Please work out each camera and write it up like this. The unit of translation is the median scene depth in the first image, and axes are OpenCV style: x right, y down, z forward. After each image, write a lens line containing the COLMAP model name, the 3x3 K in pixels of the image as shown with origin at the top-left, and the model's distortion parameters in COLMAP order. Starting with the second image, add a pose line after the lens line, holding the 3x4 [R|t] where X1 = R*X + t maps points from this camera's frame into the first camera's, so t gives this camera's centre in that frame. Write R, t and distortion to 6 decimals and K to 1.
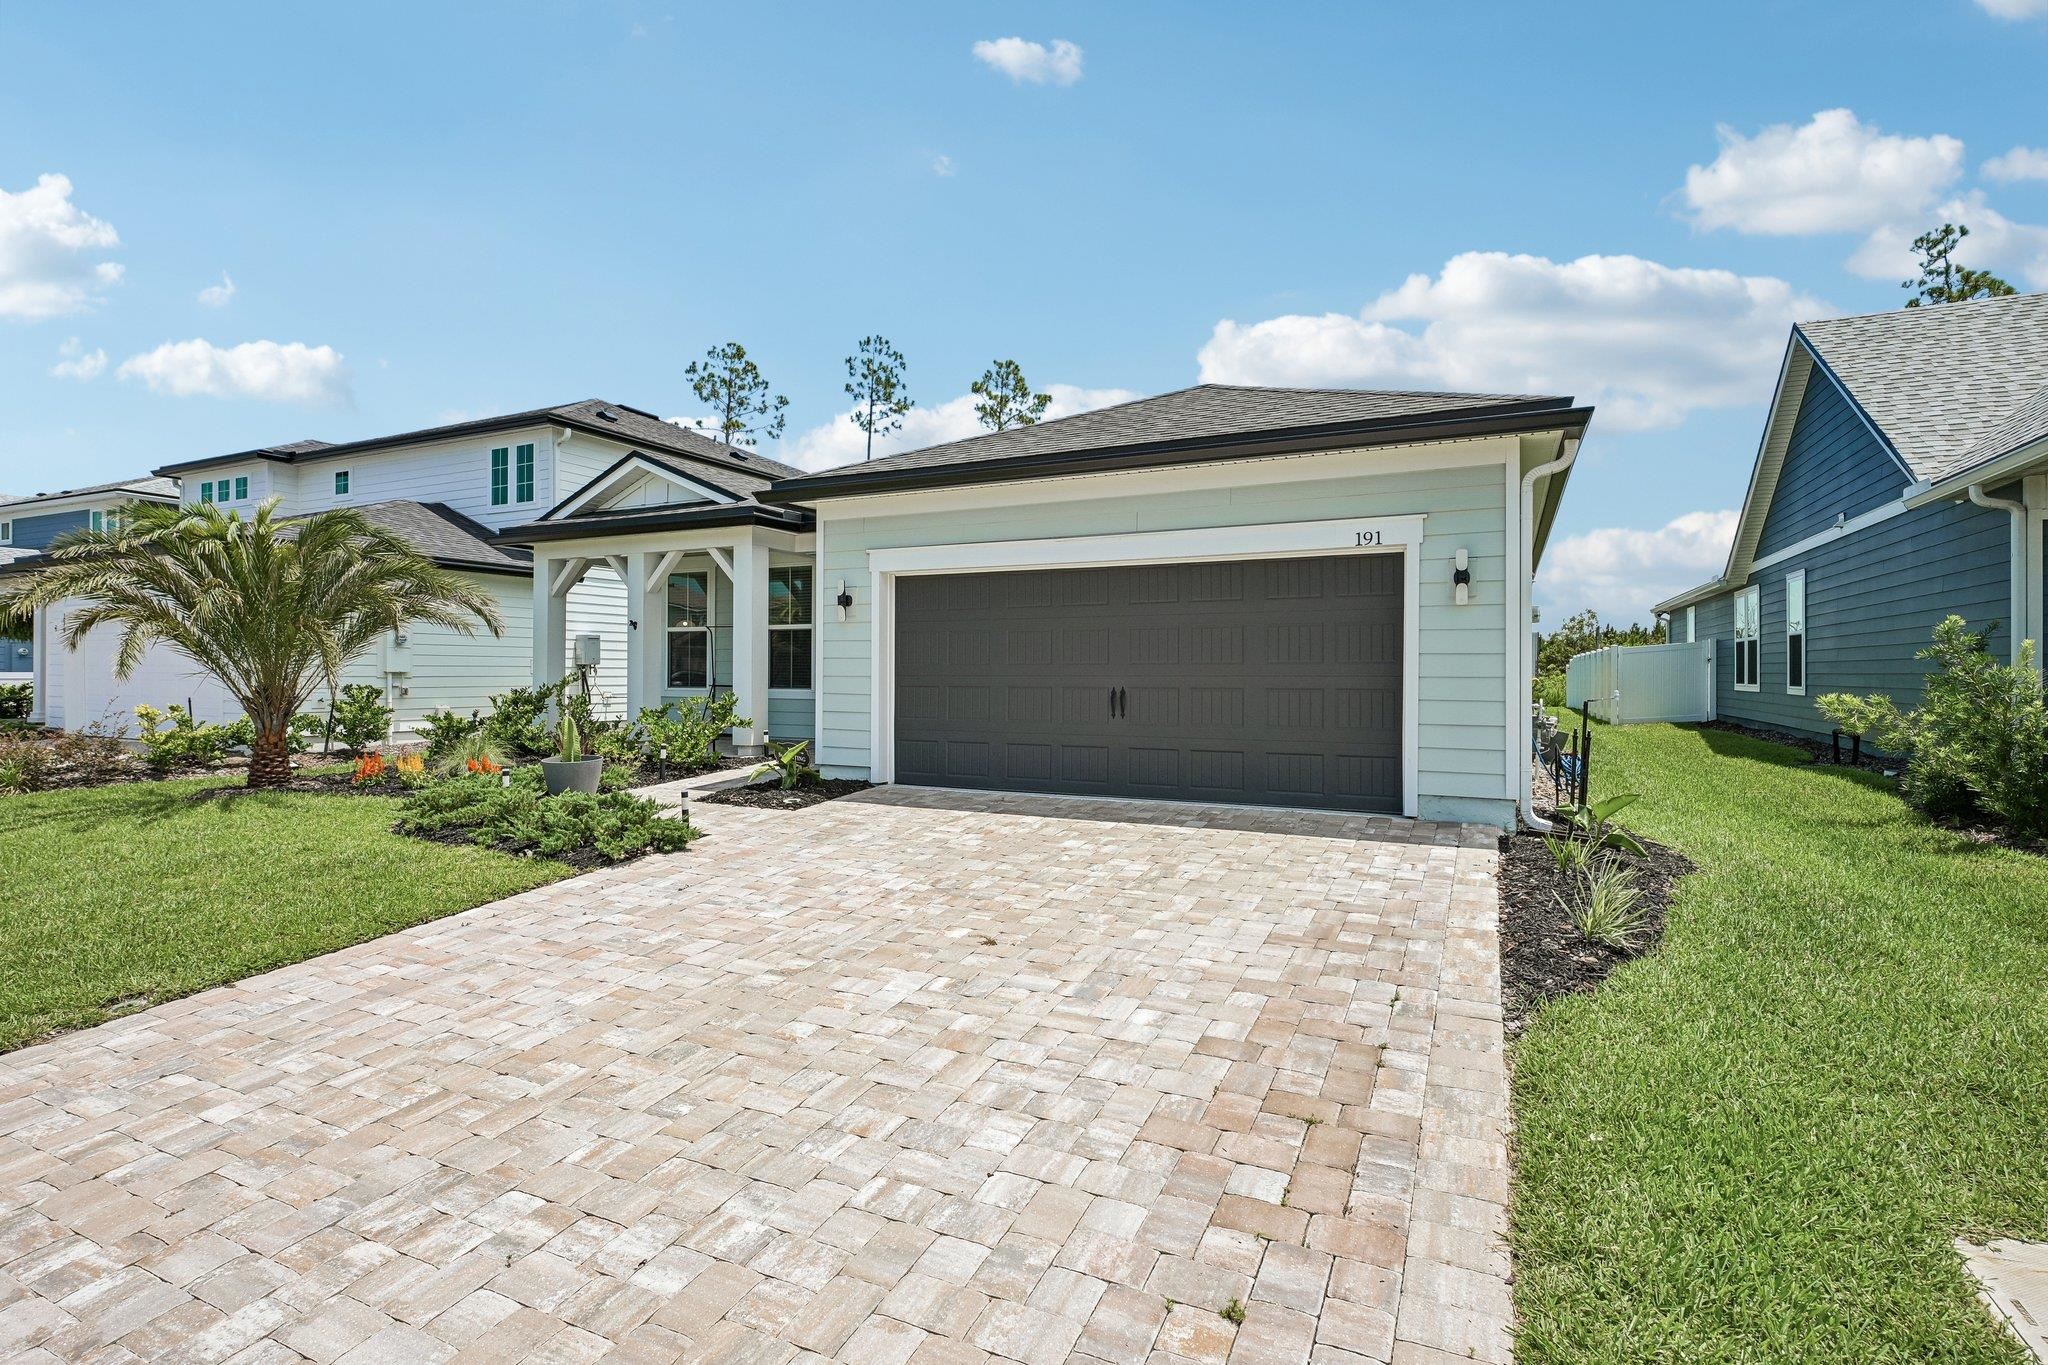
lens RADIAL K [[974.8, 0, 996.4], [0, 974.8, 672.2], [0, 0, 1]] dist [0.003087, 0.000329]
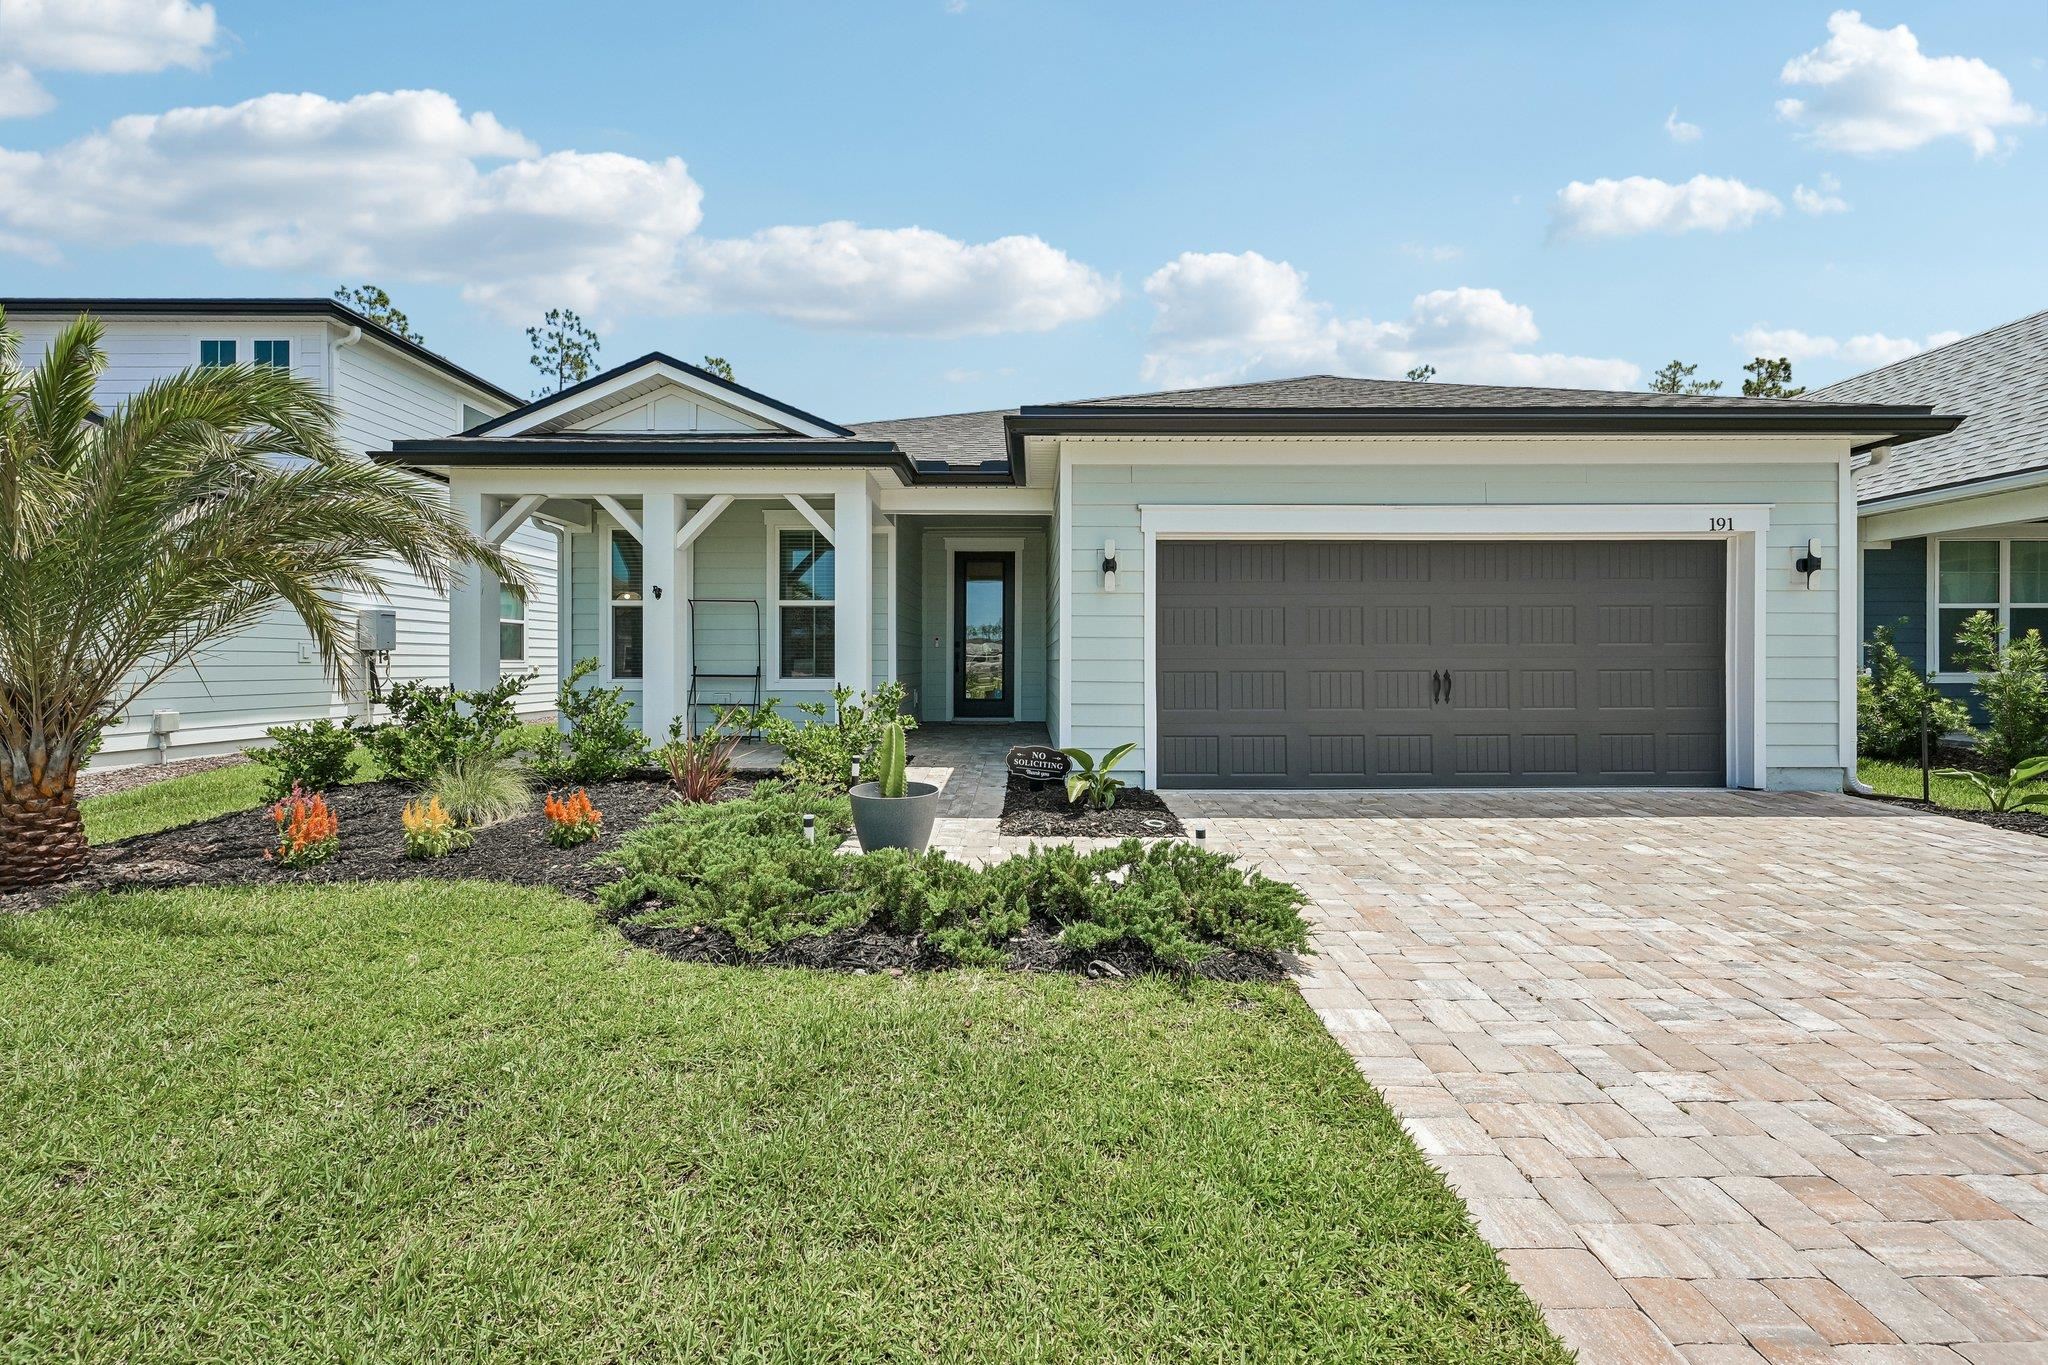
lens RADIAL K [[829.1, 0, 1028.1], [0, 829.1, 672.7], [0, 0, 1]] dist [0.000914, -0.000035]
pose [[0.893268, -0.009906, 0.449415, -0.349601], [0.003445, 0.999879, 0.015192, 0.002779], [-0.449511, -0.012022, 0.893194, 0.278446]]
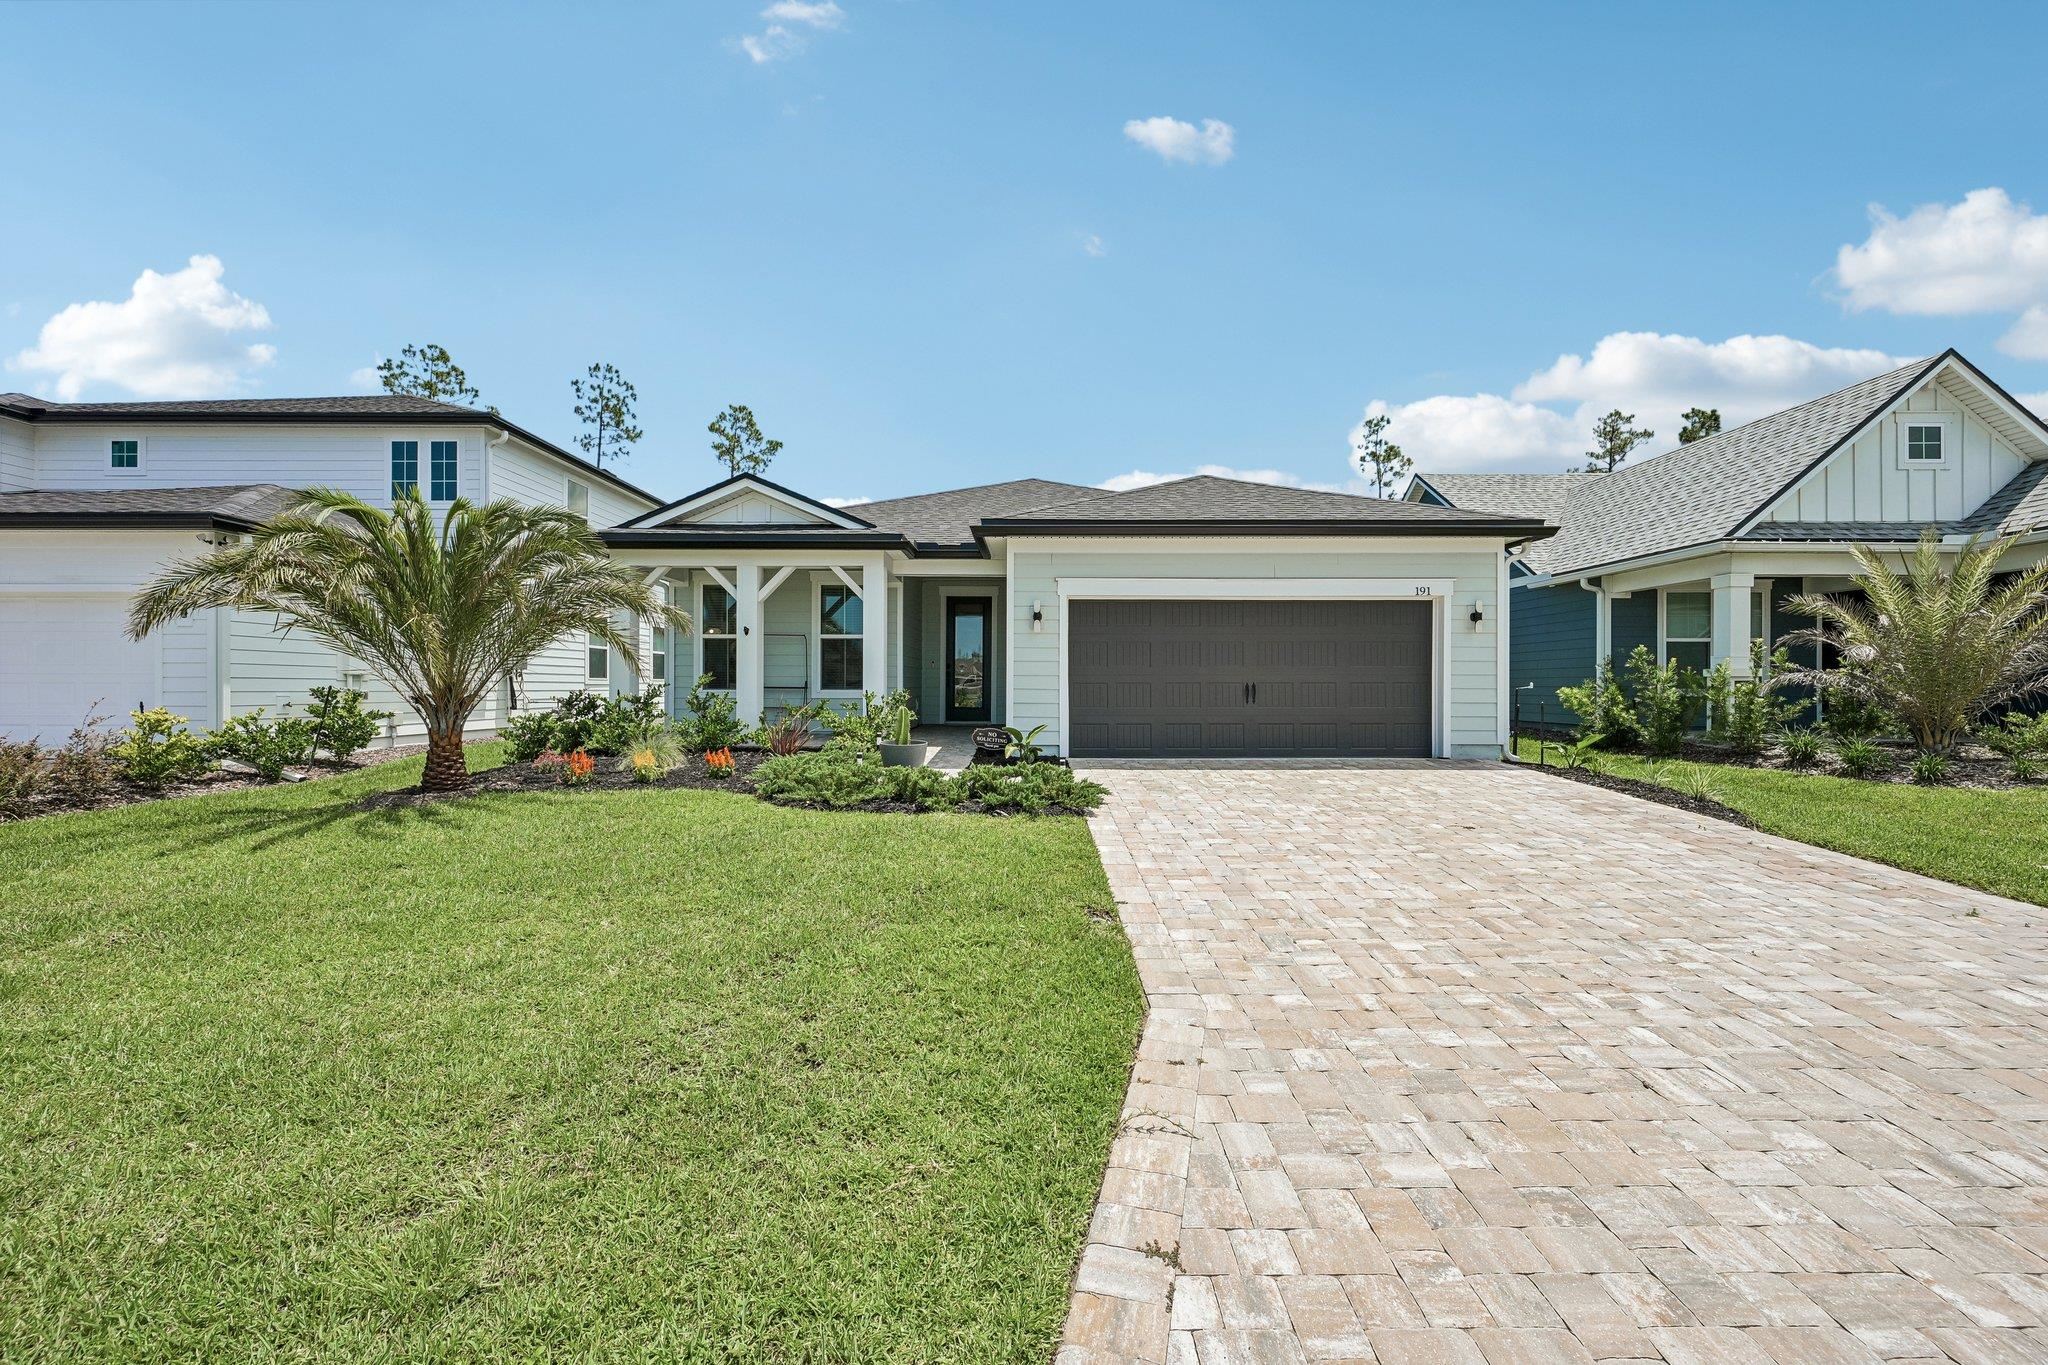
lens RADIAL K [[810.9, 0, 1023.9], [0, 810.9, 689.4], [0, 0, 1]] dist [0.000886, -0.000048]
pose [[0.897115, -0.003760, 0.441781, -0.429610], [0.000899, 0.999977, 0.006685, 0.010298], [-0.441796, -0.005600, 0.897098, 0.032084]]
